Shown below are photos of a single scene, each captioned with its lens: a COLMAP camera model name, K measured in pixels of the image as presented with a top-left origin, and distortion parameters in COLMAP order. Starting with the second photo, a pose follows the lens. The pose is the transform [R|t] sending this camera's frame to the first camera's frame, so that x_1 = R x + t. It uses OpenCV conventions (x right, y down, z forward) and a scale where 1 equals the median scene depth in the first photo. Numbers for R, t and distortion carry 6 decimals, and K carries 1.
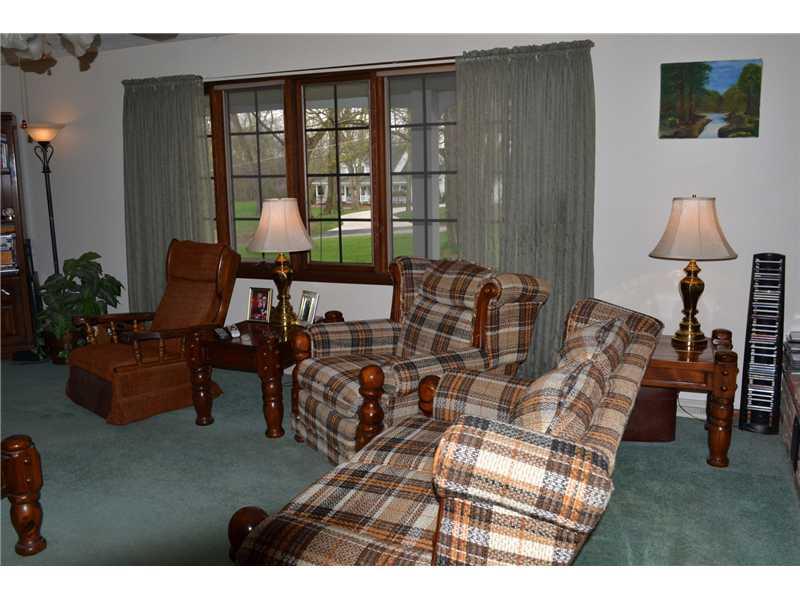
lens RADIAL K [[709.8, 0, 398.2], [0, 709.8, 298.4], [0, 0, 1]] dist [-0.068474, 0.009810]
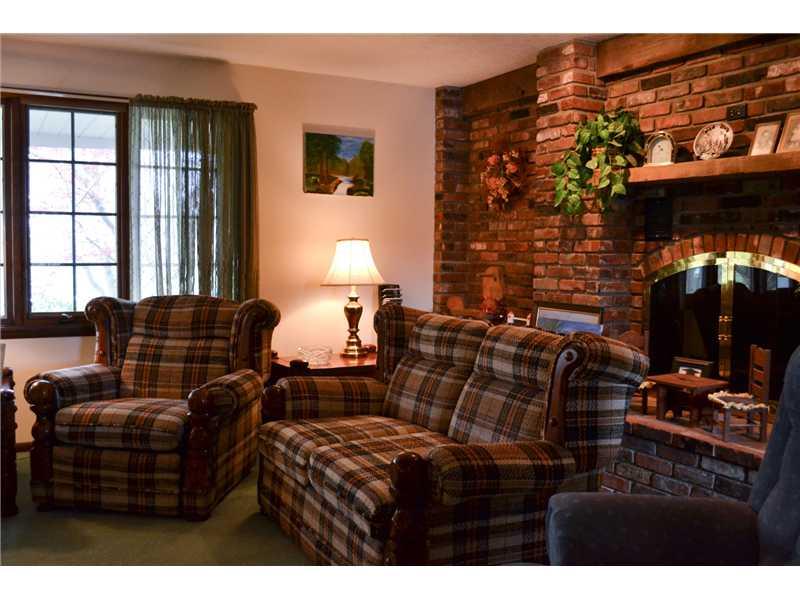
lens RADIAL K [[770.0, 0, 400.1], [0, 770.0, 299.0], [0, 0, 1]] dist [-0.070537, 0.000000]
pose [[0.613997, -0.021868, 0.789005, -0.550945], [0.117848, 0.990951, -0.064243, 0.055301], [-0.780461, 0.132427, 0.611019, 0.082083]]
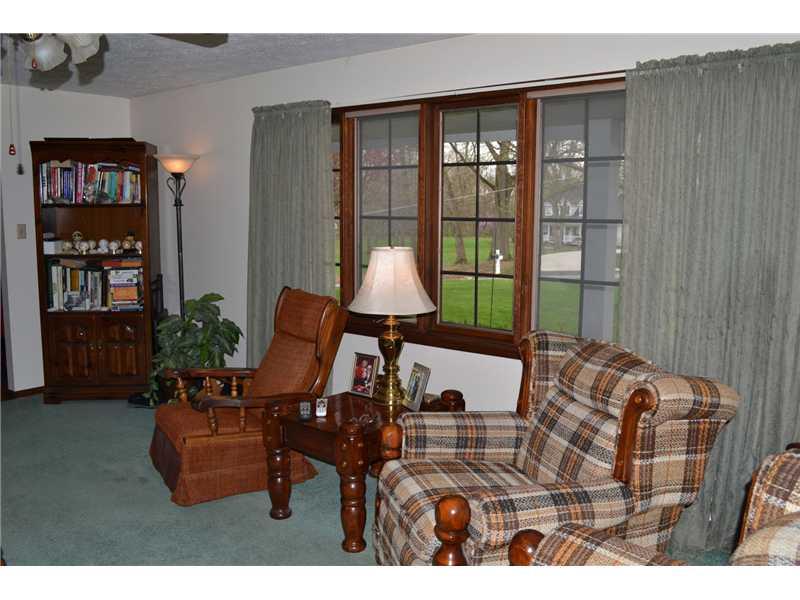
lens RADIAL K [[709.8, 0, 402.4], [0, 709.8, 299.8], [0, 0, 1]] dist [-0.068474, 0.009810]
pose [[0.960675, 0.059440, -0.271239, 0.070656], [-0.072974, 0.996528, -0.040078, -0.051955], [0.267915, 0.058295, 0.961677, 0.236158]]
